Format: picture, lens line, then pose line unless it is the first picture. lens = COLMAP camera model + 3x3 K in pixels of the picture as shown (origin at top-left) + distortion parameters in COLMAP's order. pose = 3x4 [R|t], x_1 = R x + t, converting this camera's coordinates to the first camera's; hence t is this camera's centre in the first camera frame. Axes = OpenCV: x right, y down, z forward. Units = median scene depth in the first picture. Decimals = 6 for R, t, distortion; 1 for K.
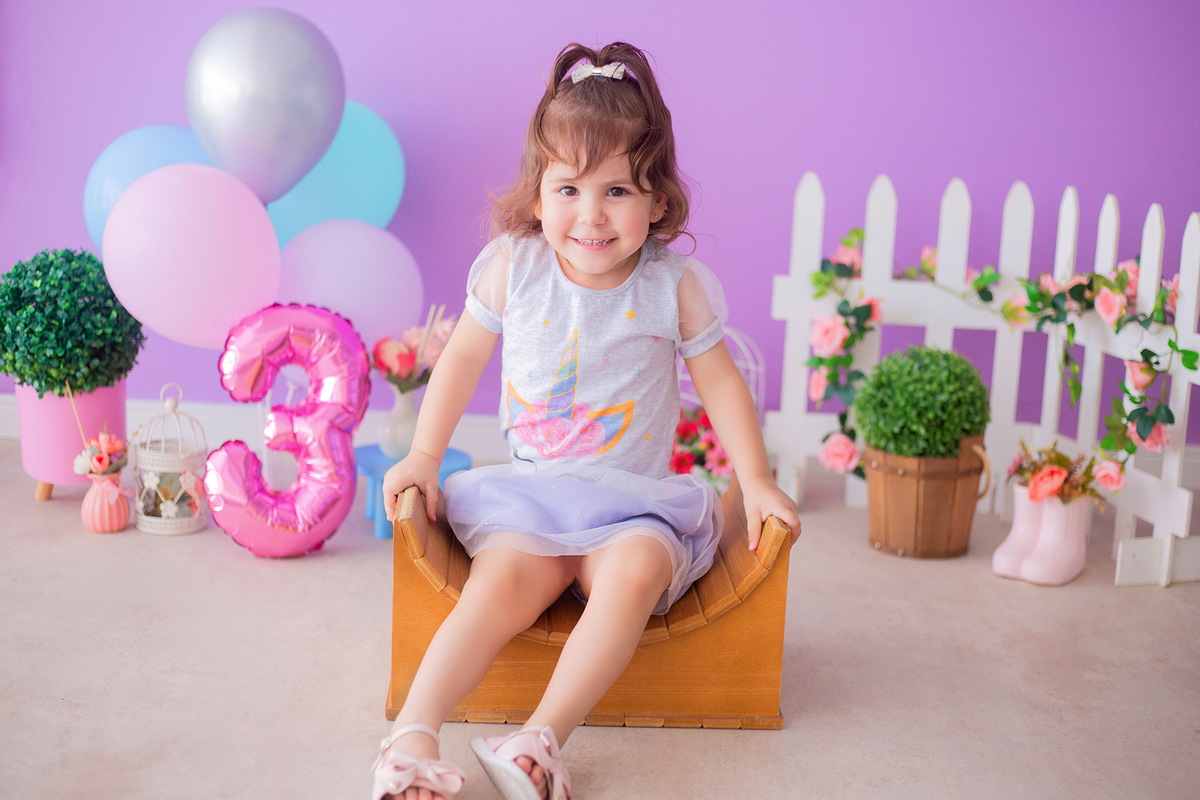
lens RADIAL K [[1789.5, 0, 577.1], [0, 1789.5, 398.9], [0, 0, 1]] dist [-0.342889, 2.257298]
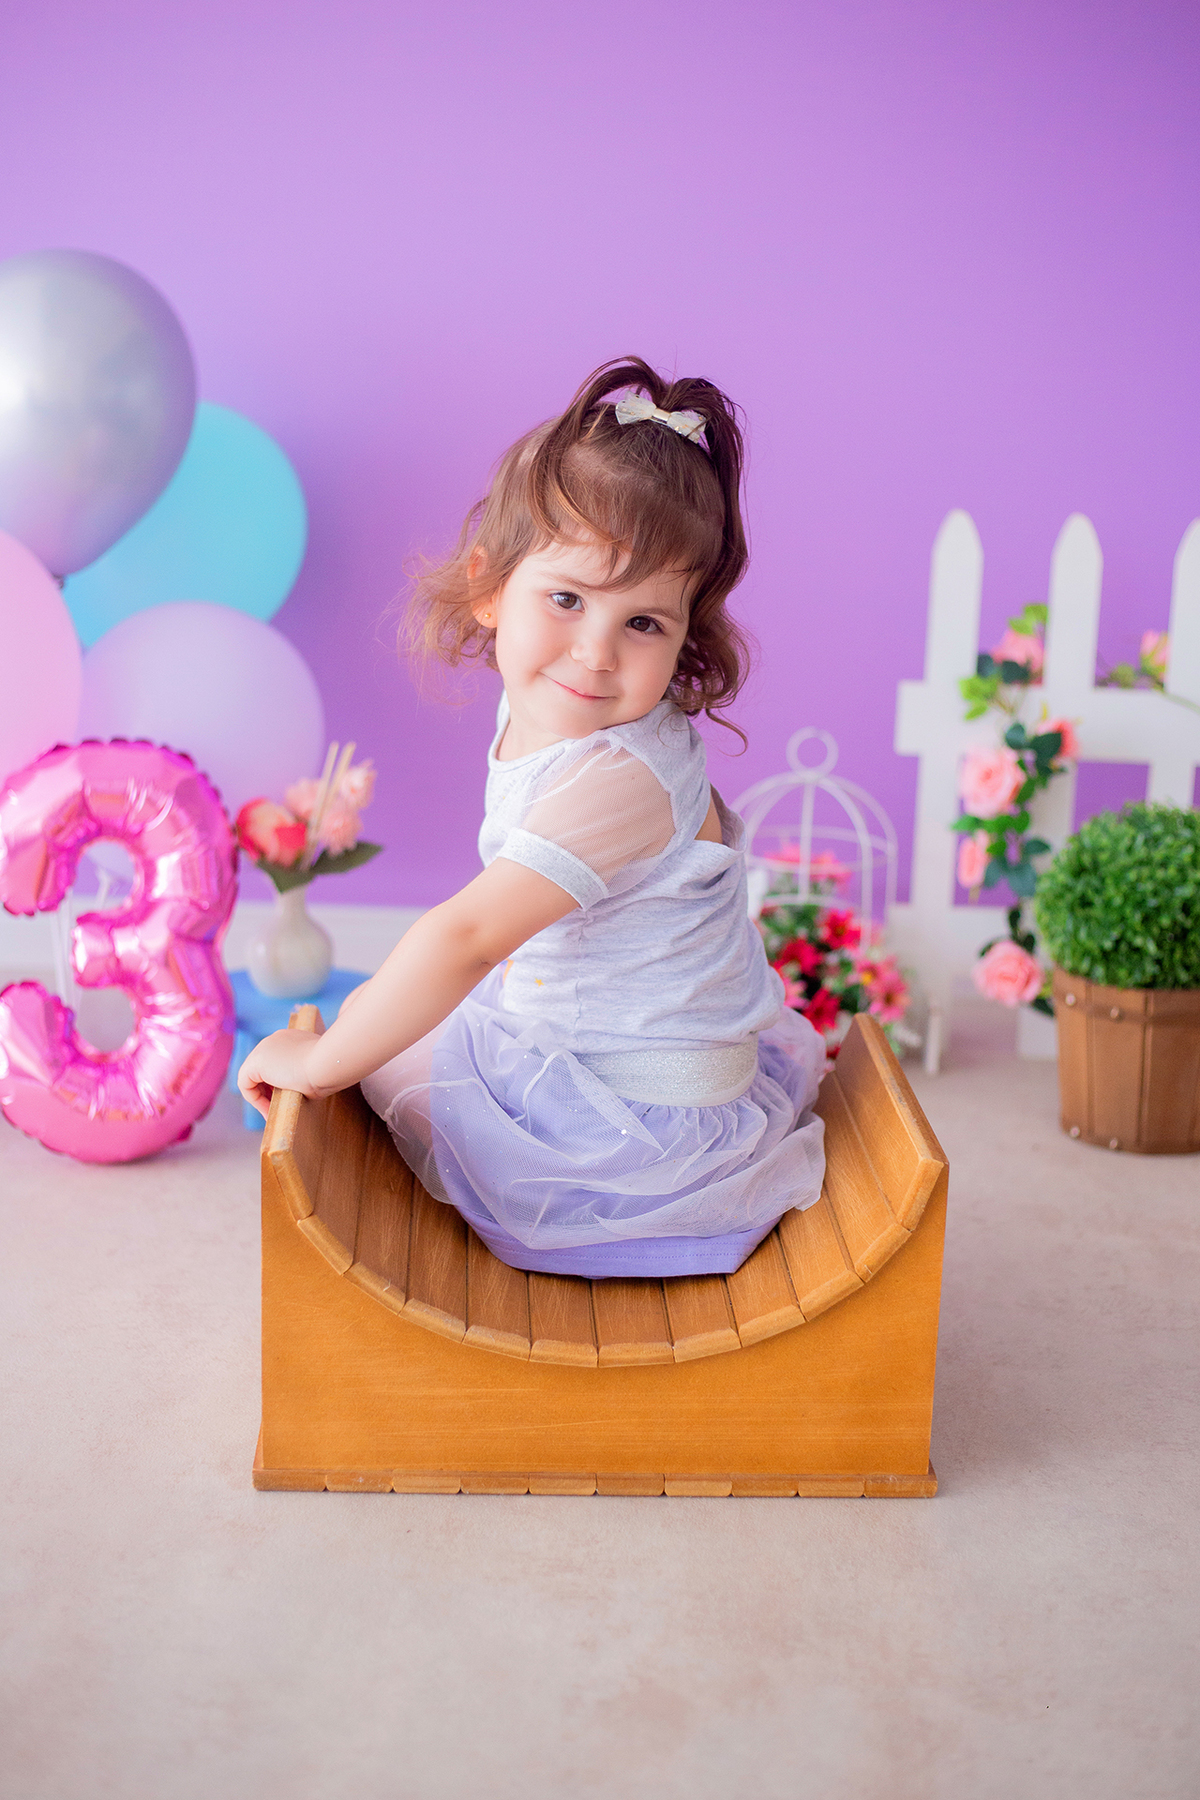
lens RADIAL K [[2684.2, 0, 598.6], [0, 2684.2, 949.1], [0, 0, 1]] dist [-0.342889, 2.257298]
pose [[0.999901, -0.011907, 0.007504, 0.000587], [0.011507, 0.998618, 0.051272, -0.028691], [-0.008104, -0.051181, 0.998657, 0.098762]]
